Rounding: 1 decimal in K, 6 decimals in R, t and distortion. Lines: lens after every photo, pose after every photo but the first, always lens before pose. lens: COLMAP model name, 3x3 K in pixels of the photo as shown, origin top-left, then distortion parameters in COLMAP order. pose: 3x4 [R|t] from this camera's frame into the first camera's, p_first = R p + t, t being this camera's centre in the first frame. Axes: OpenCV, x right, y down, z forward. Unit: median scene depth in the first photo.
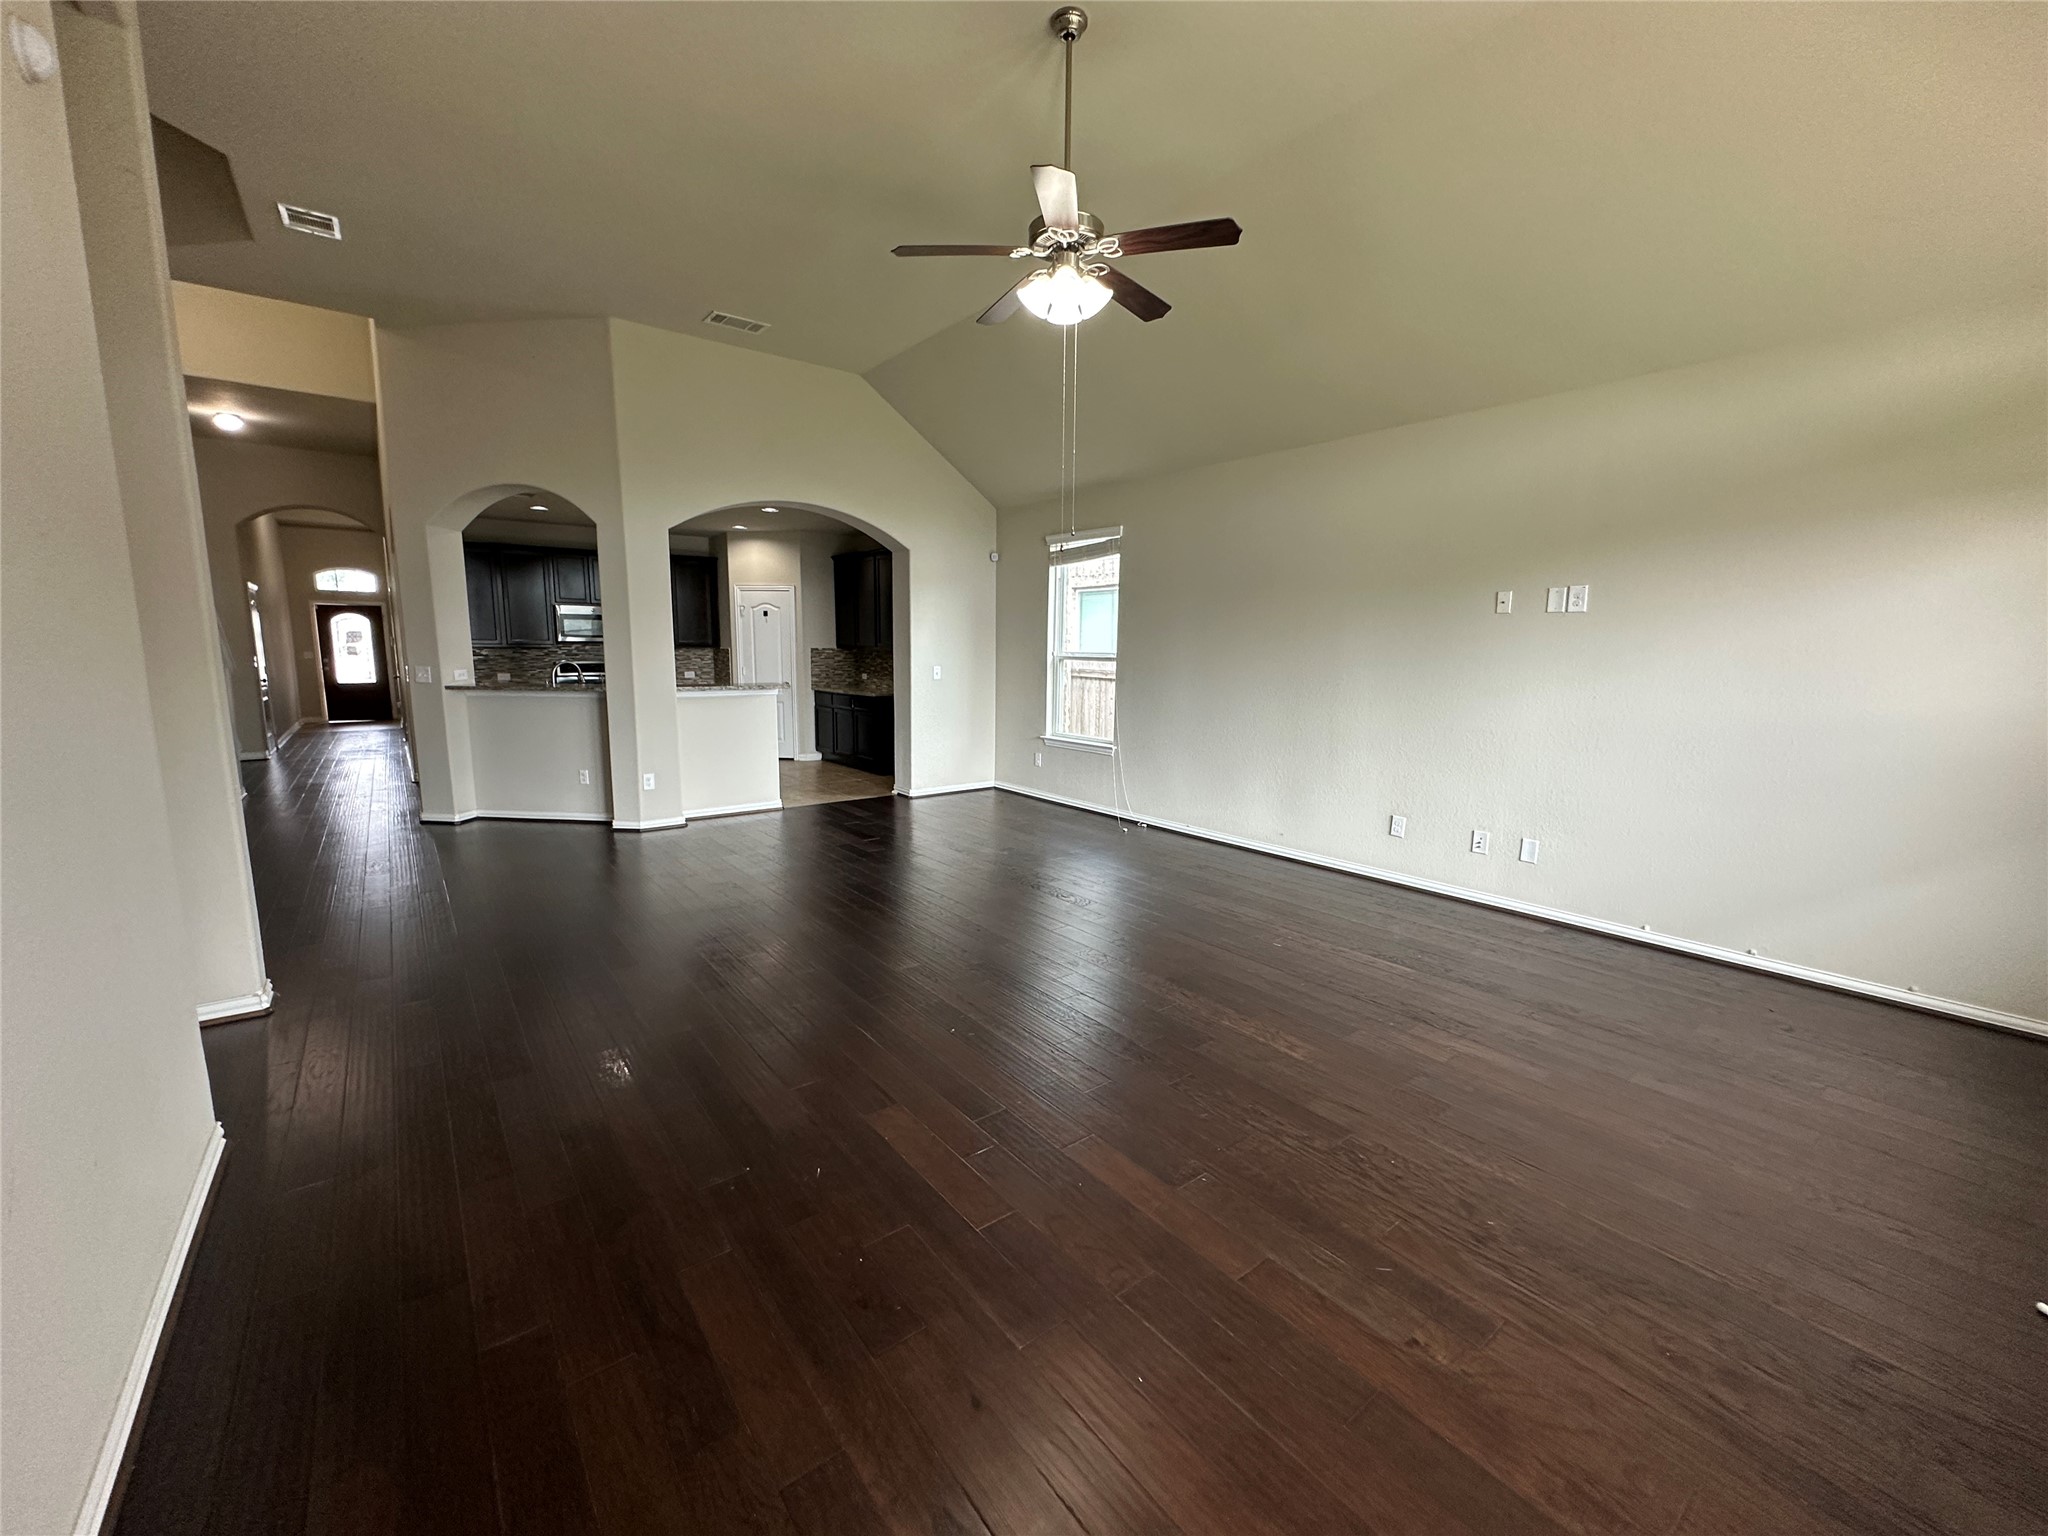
lens RADIAL K [[806.1, 0, 1024.0], [0, 806.1, 768.0], [0, 0, 1]] dist [-0.004116, -0.000199]
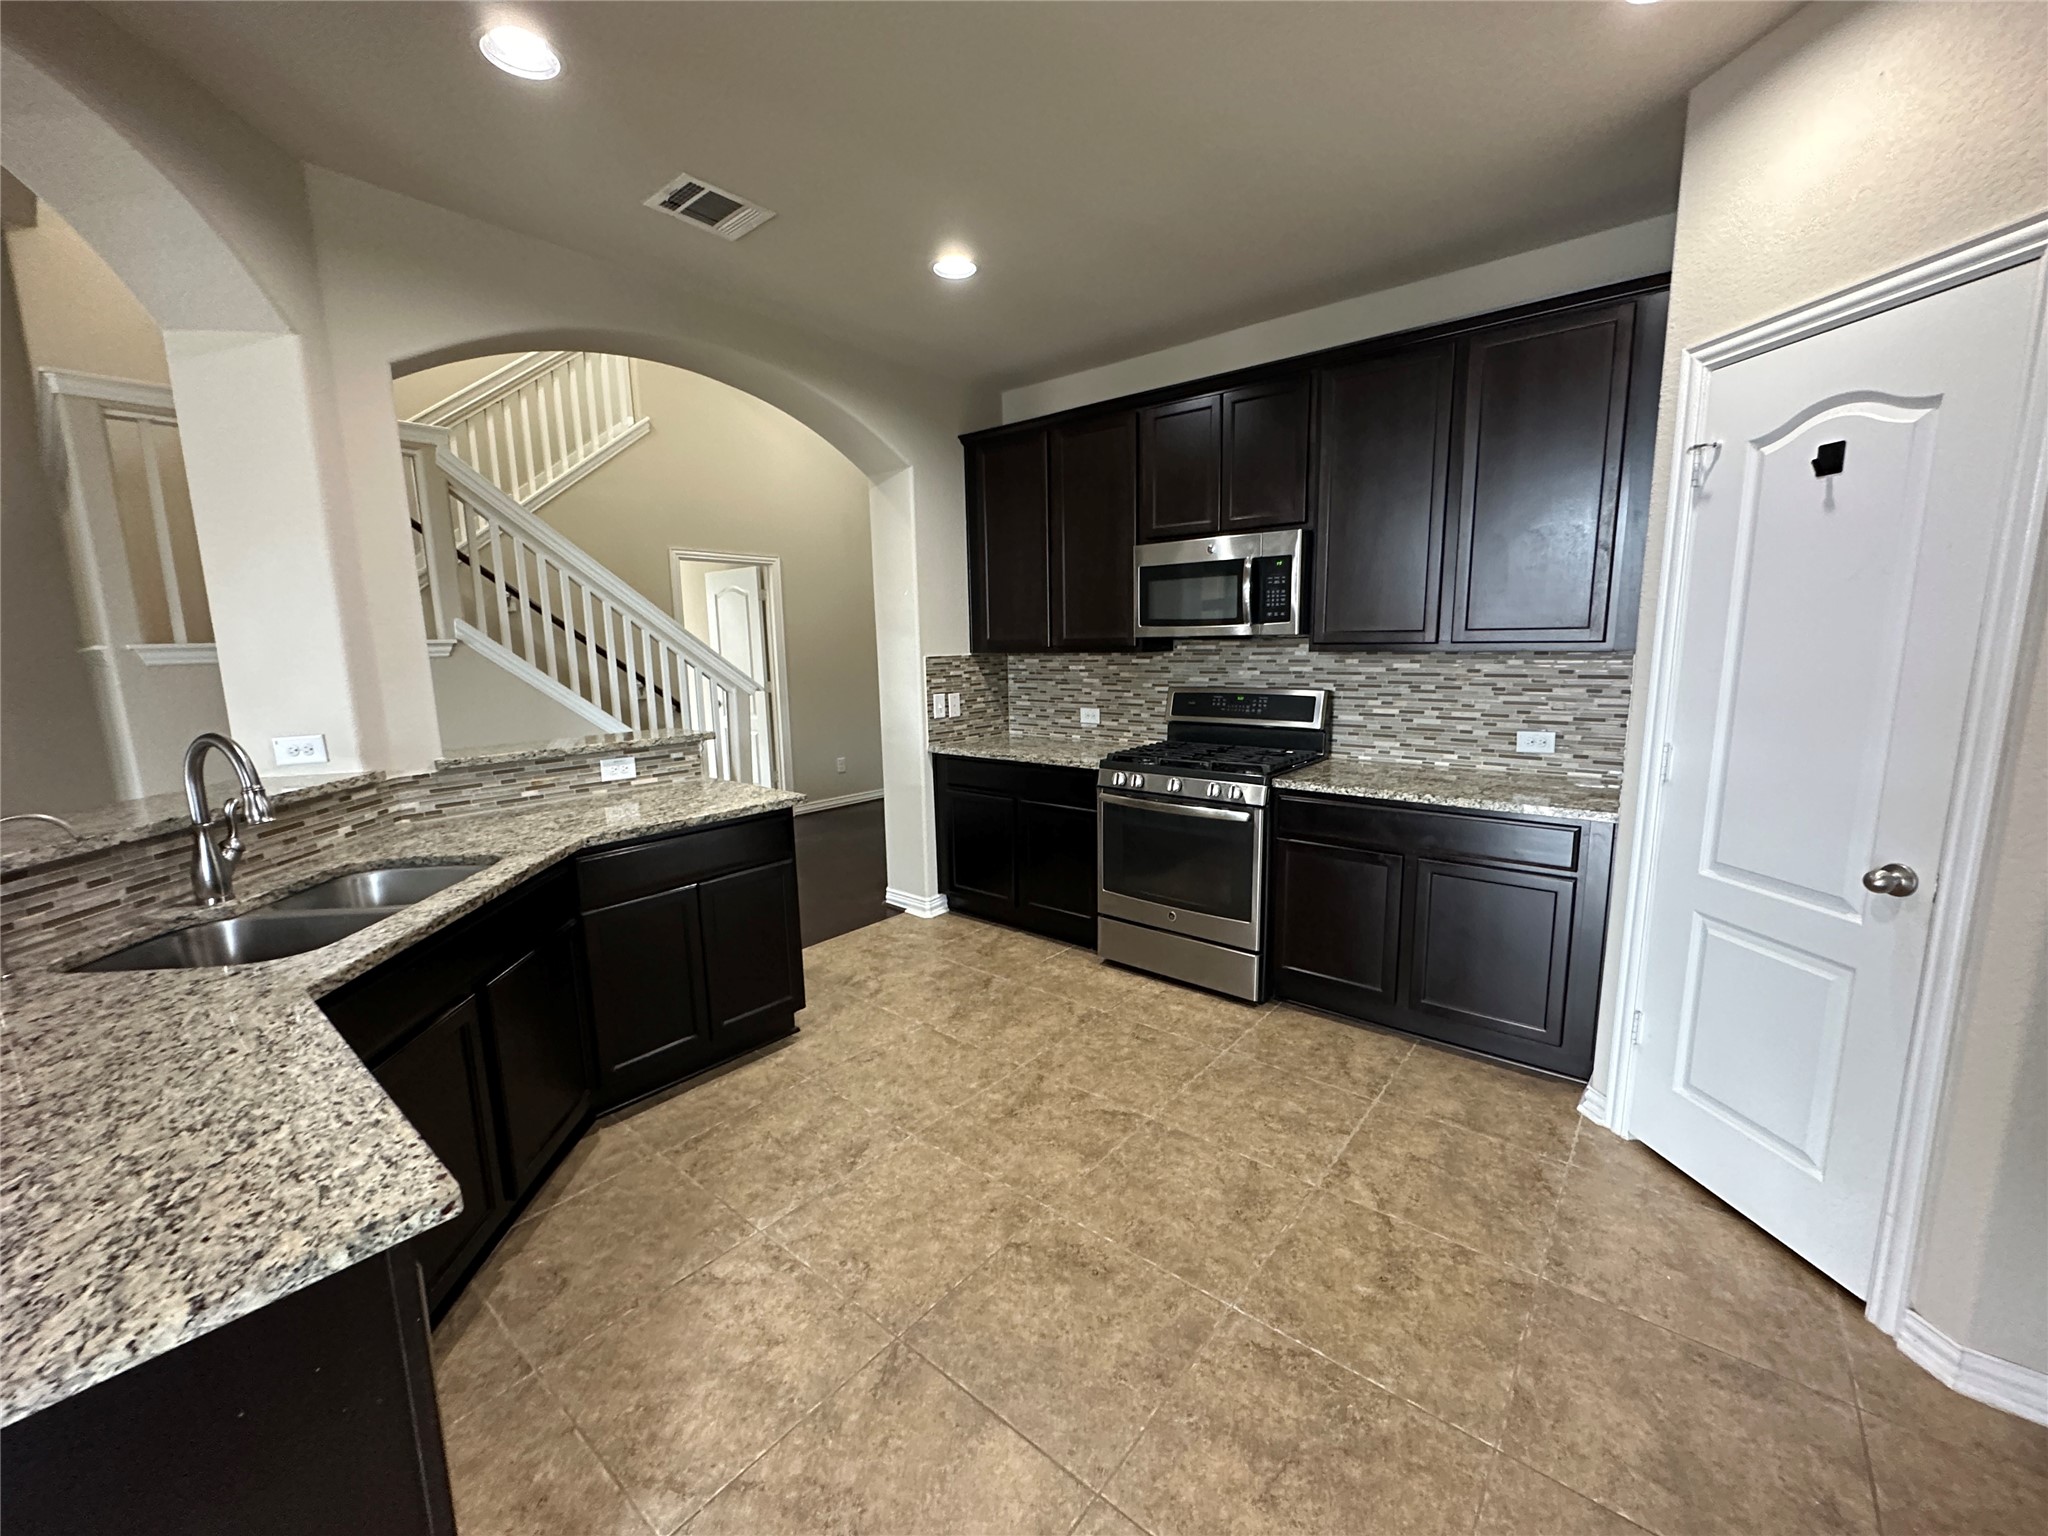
lens RADIAL K [[819.3, 0, 1025.9], [0, 819.3, 770.0], [0, 0, 1]] dist [-0.002331, 0.000047]
pose [[0.207876, 0.139619, -0.968140, -0.242151], [-0.125101, 0.985427, 0.115251, -0.170584], [0.970122, 0.097157, 0.222313, 1.097510]]
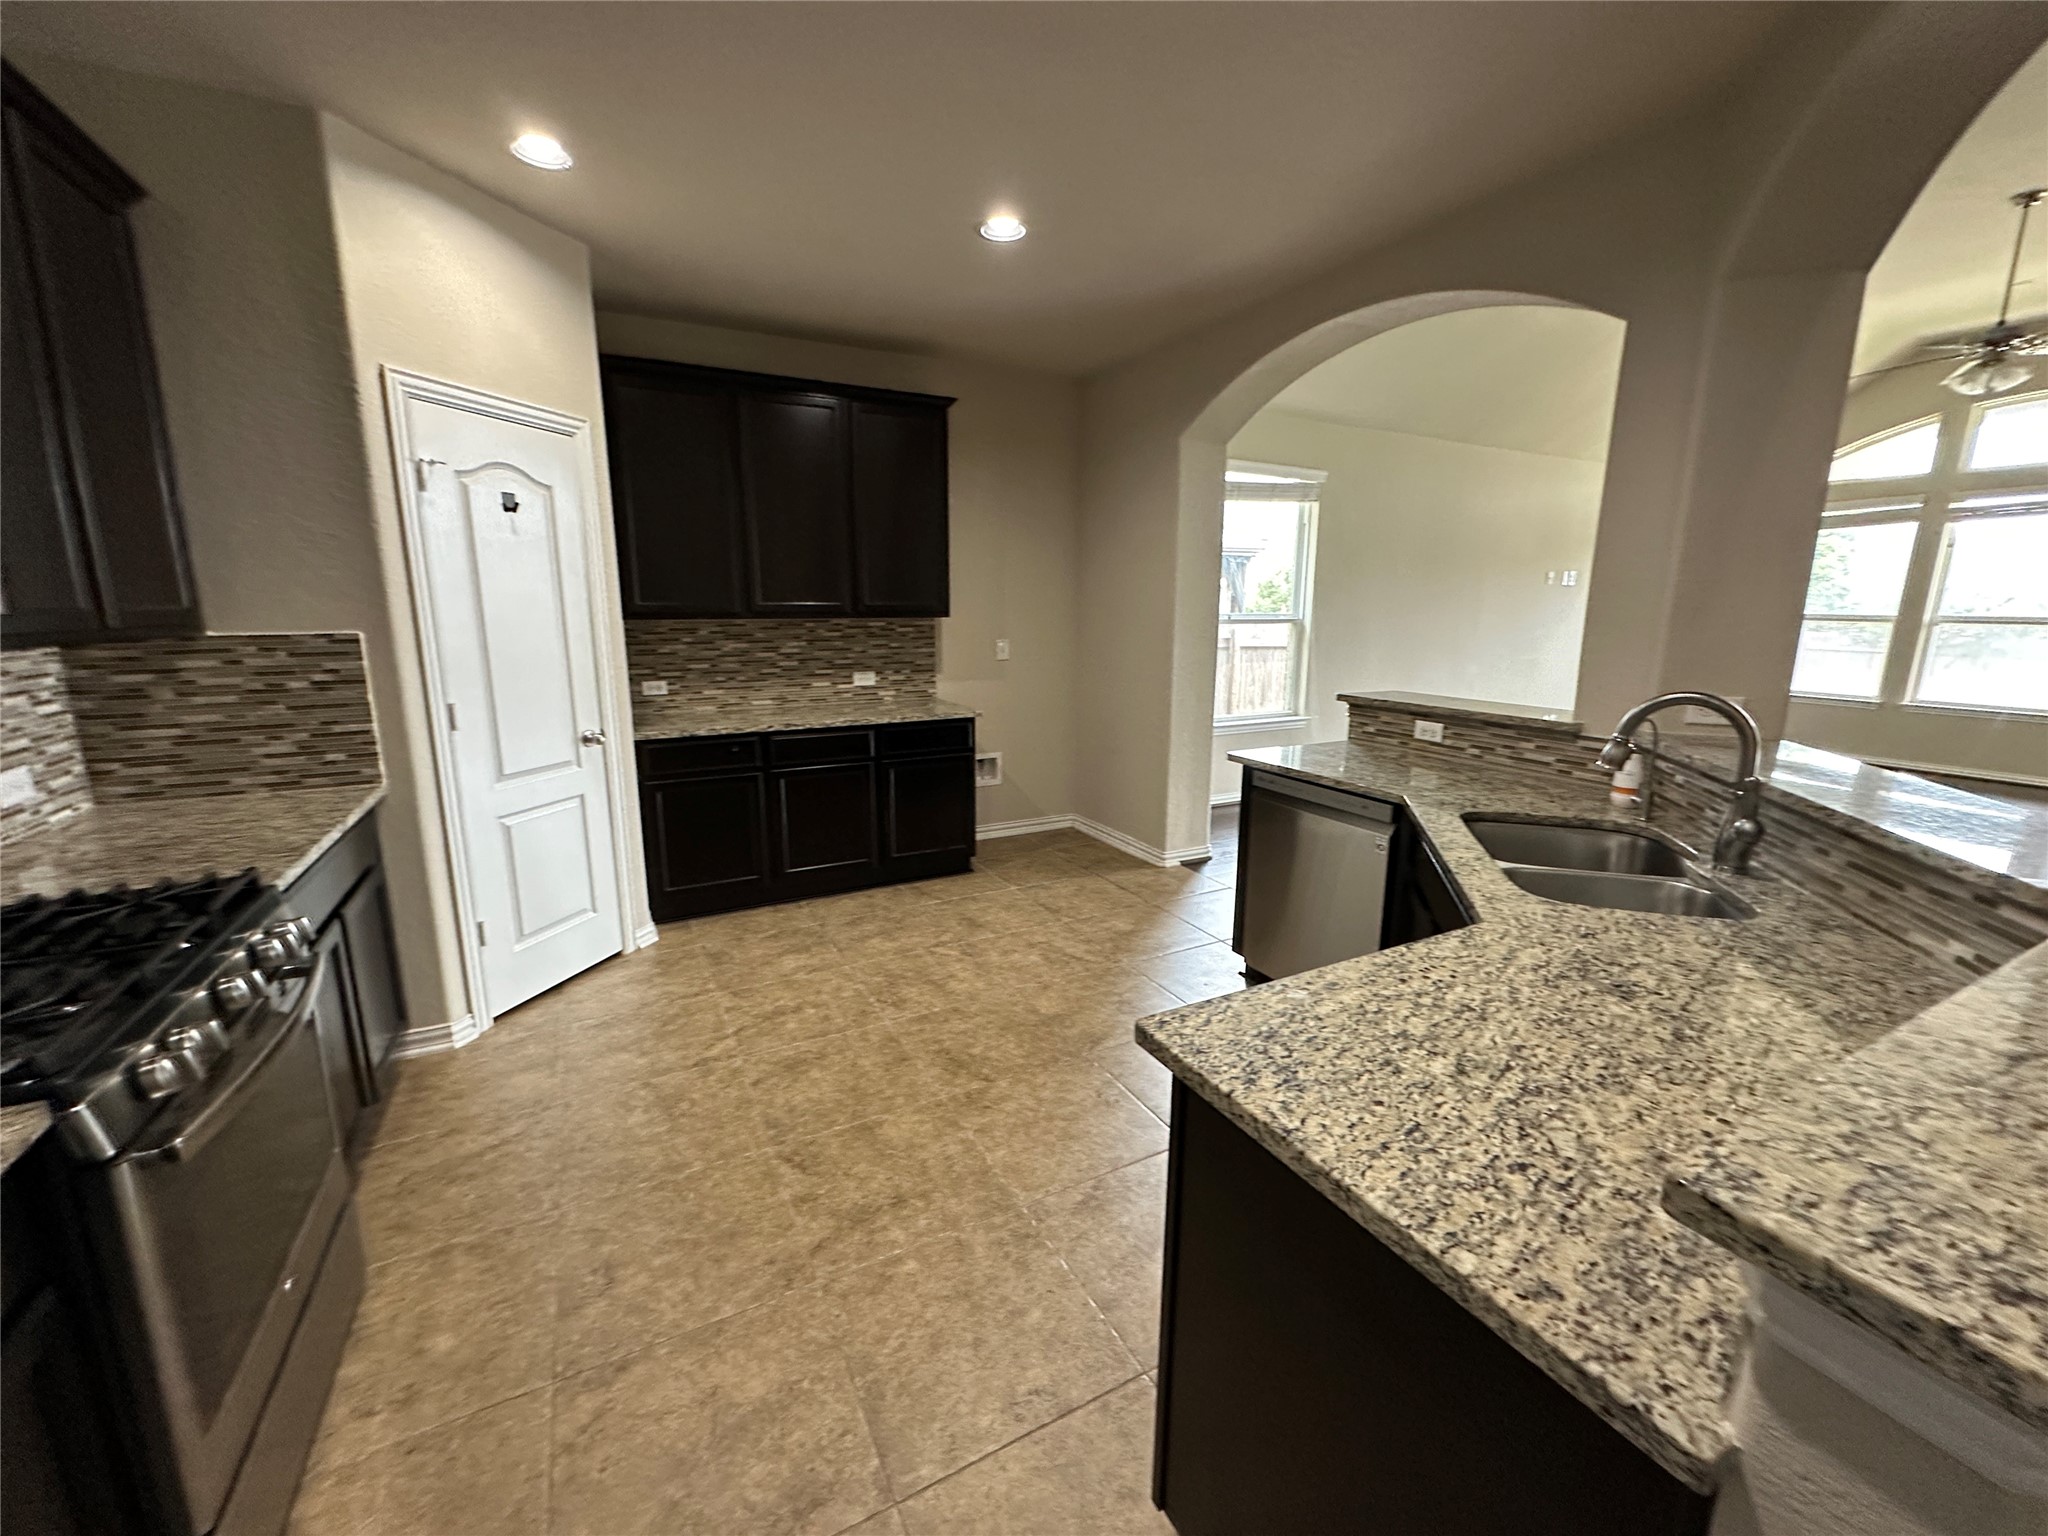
lens RADIAL K [[818.7, 0, 1026.2], [0, 818.7, 762.6], [0, 0, 1]] dist [-0.004849, 0.001075]
pose [[0.180627, -0.201090, 0.962775, -0.800313], [0.145335, 0.973588, 0.176082, -0.175612], [-0.972755, 0.108120, 0.205082, 1.066145]]
